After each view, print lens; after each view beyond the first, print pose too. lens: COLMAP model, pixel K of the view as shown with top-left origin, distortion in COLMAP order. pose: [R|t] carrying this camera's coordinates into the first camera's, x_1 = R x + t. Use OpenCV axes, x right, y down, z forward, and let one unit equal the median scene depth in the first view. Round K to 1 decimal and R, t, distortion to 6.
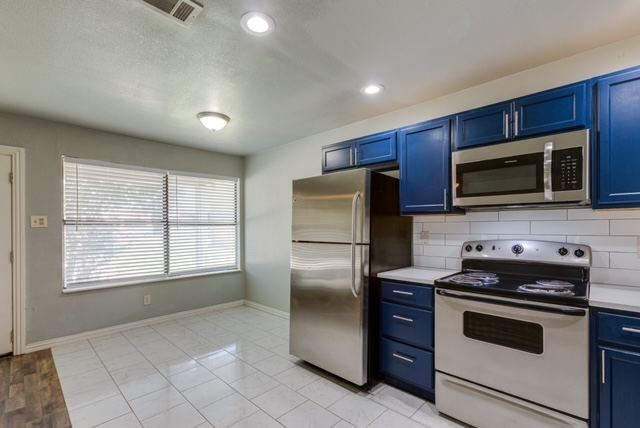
lens RADIAL K [[298.3, 0, 312.6], [0, 298.3, 228.4], [0, 0, 1]] dist [0.001297, 0.000467]
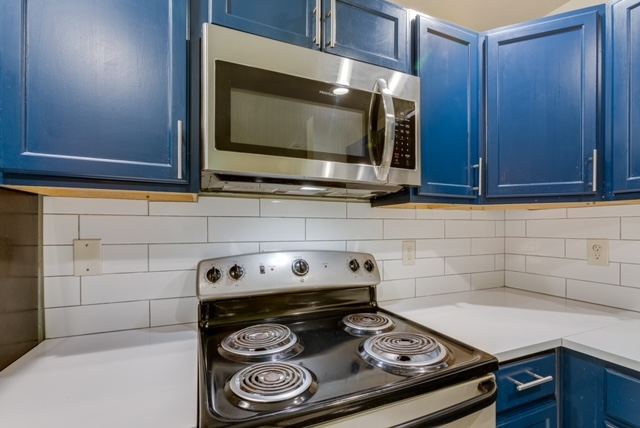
lens RADIAL K [[285.0, 0, 321.0], [0, 285.0, 228.5], [0, 0, 1]] dist [0.002248, 0.000939]
pose [[0.393235, 0.004805, 0.919425, 0.191363], [0.003630, 0.999970, -0.006778, -0.000114], [-0.919431, 0.006003, 0.393206, 0.695092]]
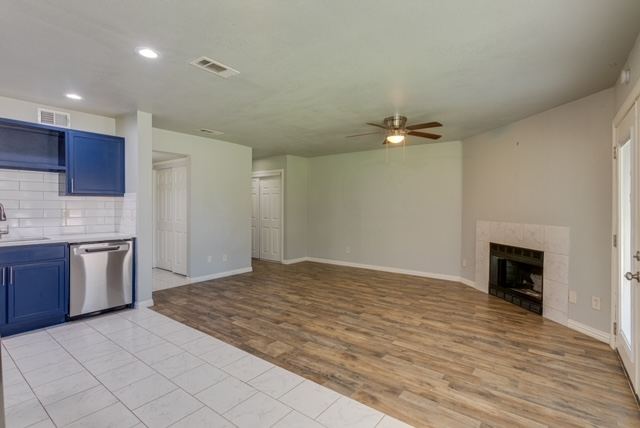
lens RADIAL K [[315.2, 0, 321.0], [0, 315.2, 209.6], [0, 0, 1]] dist [0.000049, 0.009773]
pose [[-0.991414, -0.004406, -0.130686, -0.542362], [-0.005761, 0.999934, 0.009988, 0.000628], [0.130633, 0.010655, -0.991374, 1.781010]]
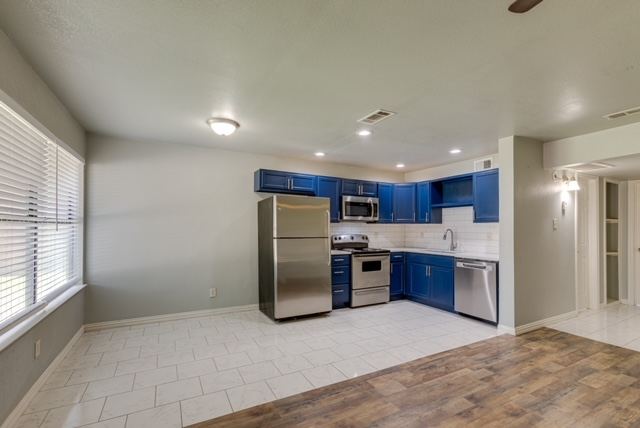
lens RADIAL K [[285.0, 0, 321.0], [0, 285.0, 228.5], [0, 0, 1]] dist [0.002248, 0.000939]
pose [[0.302227, 0.008434, 0.953199, -1.551191], [-0.001868, 0.999964, -0.008255, 0.011330], [-0.953234, 0.000714, 0.302232, 0.484293]]
